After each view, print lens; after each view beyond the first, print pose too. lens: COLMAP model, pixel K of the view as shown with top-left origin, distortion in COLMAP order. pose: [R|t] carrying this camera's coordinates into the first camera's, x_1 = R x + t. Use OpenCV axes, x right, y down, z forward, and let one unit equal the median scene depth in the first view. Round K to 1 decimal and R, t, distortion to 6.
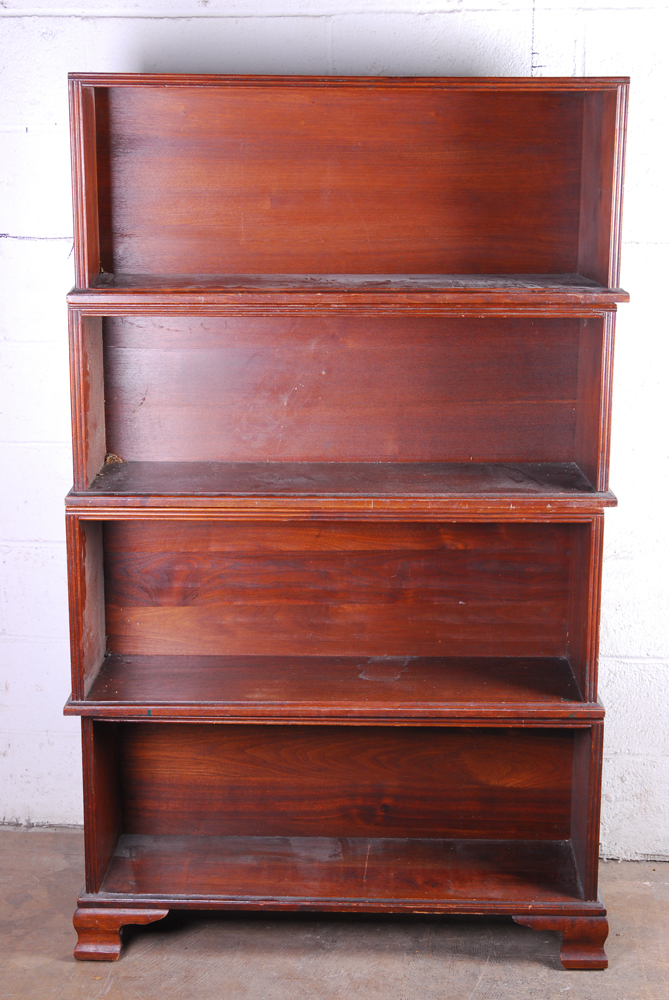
lens RADIAL K [[1774.4, 0, 347.1], [0, 1774.4, 518.4], [0, 0, 1]] dist [0.034036, 0.000000]
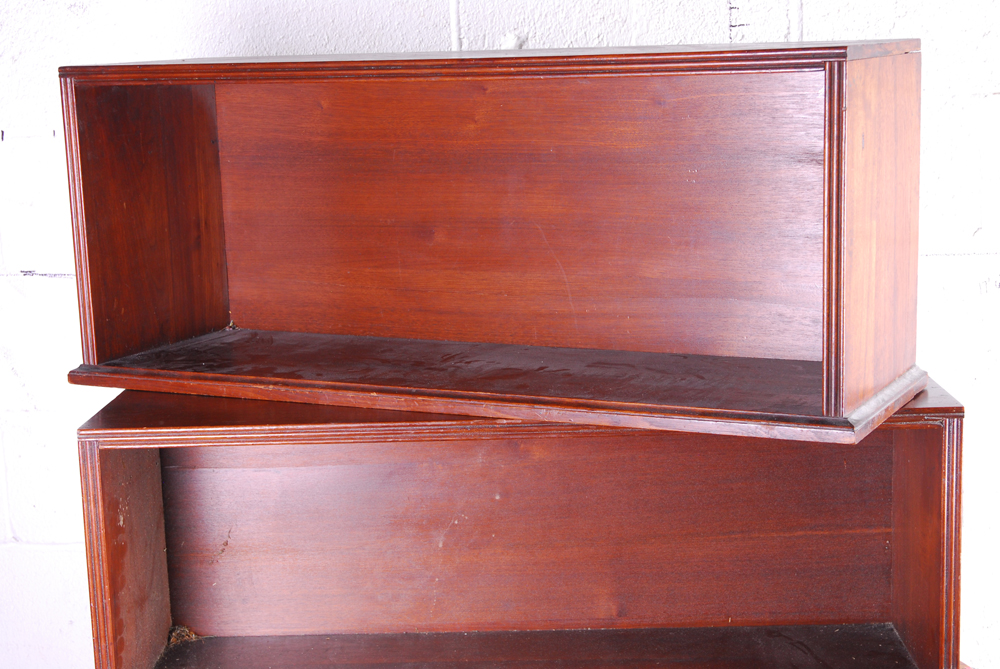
lens RADIAL K [[1774.4, 0, 492.9], [0, 1774.4, 363.0], [0, 0, 1]] dist [0.034036, 0.000000]
pose [[0.998166, -0.029174, -0.053038, 0.022350], [0.026986, 0.998773, -0.041513, -0.111037], [0.054184, 0.040006, 0.997729, 0.370422]]
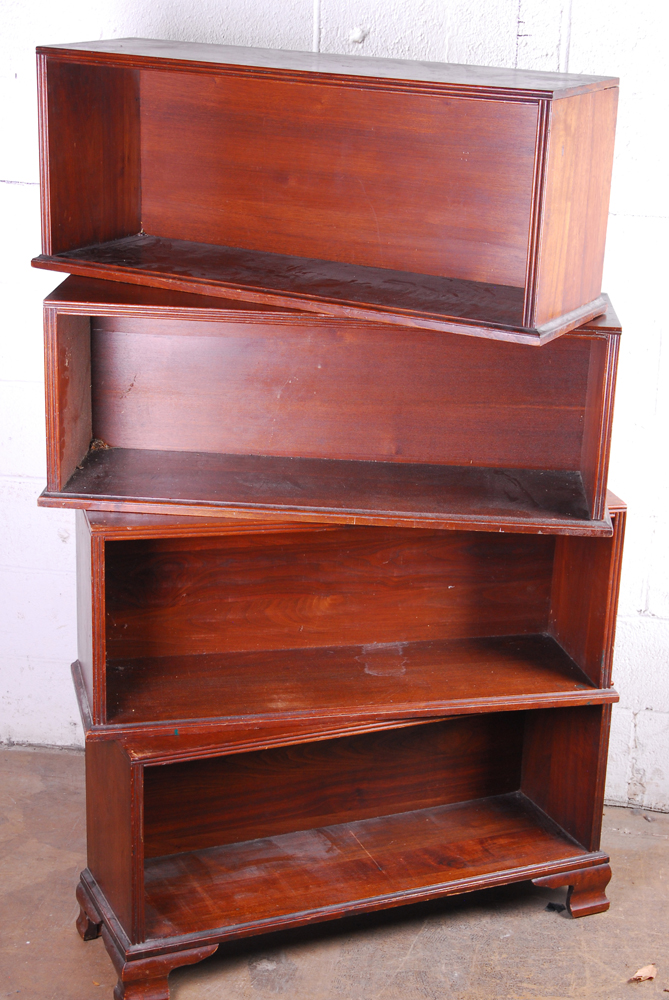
lens RADIAL K [[1772.0, 0, 355.6], [0, 1772.0, 532.2], [0, 0, 1]] dist [0.016003, 0.000000]
pose [[0.997293, 0.052101, -0.051879, 0.063983], [-0.045867, 0.992324, 0.114848, -0.110919], [0.057464, -0.112157, 0.992028, 0.050476]]
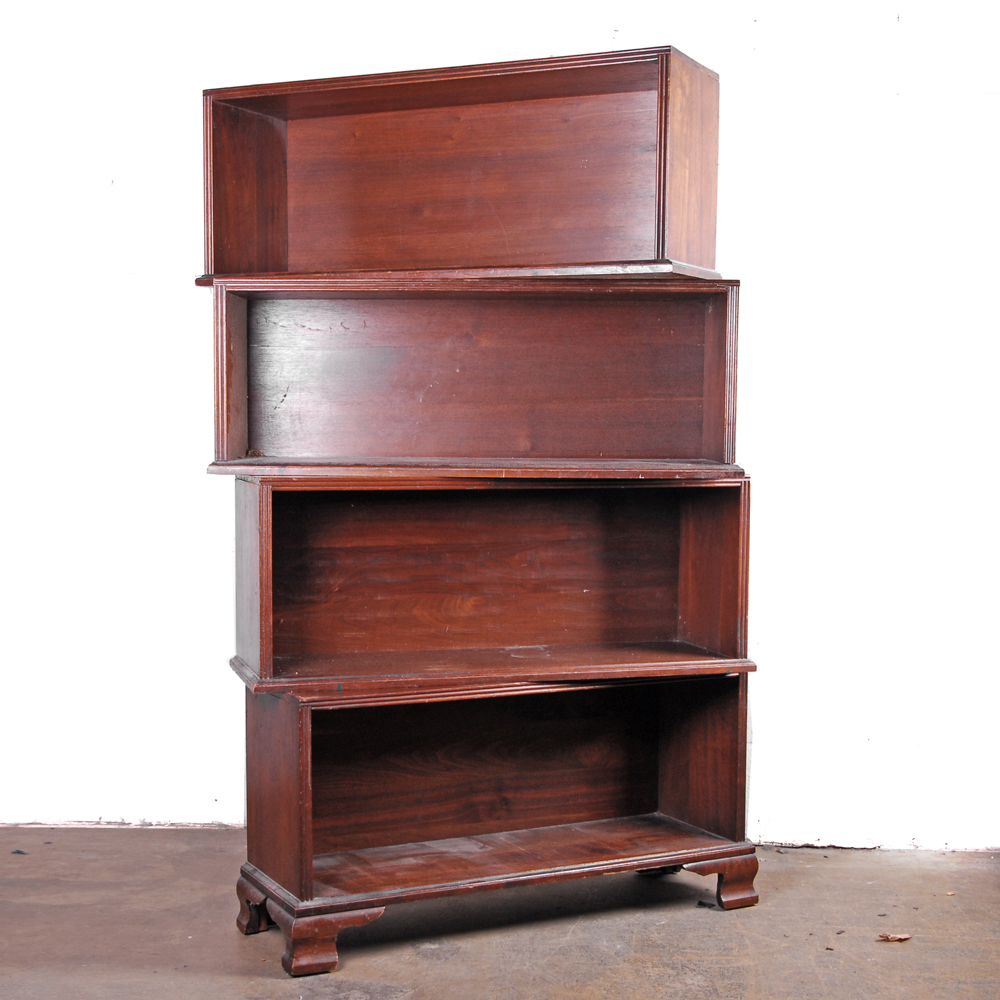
lens RADIAL K [[1642.4, 0, 420.9], [0, 1642.4, 556.1], [0, 0, 1]] dist [-0.043379, 0.000000]
pose [[0.999066, 0.002622, -0.043137, 0.007256], [-0.008385, 0.990951, -0.133965, 0.164690], [0.042395, 0.134201, 0.990047, 0.066599]]
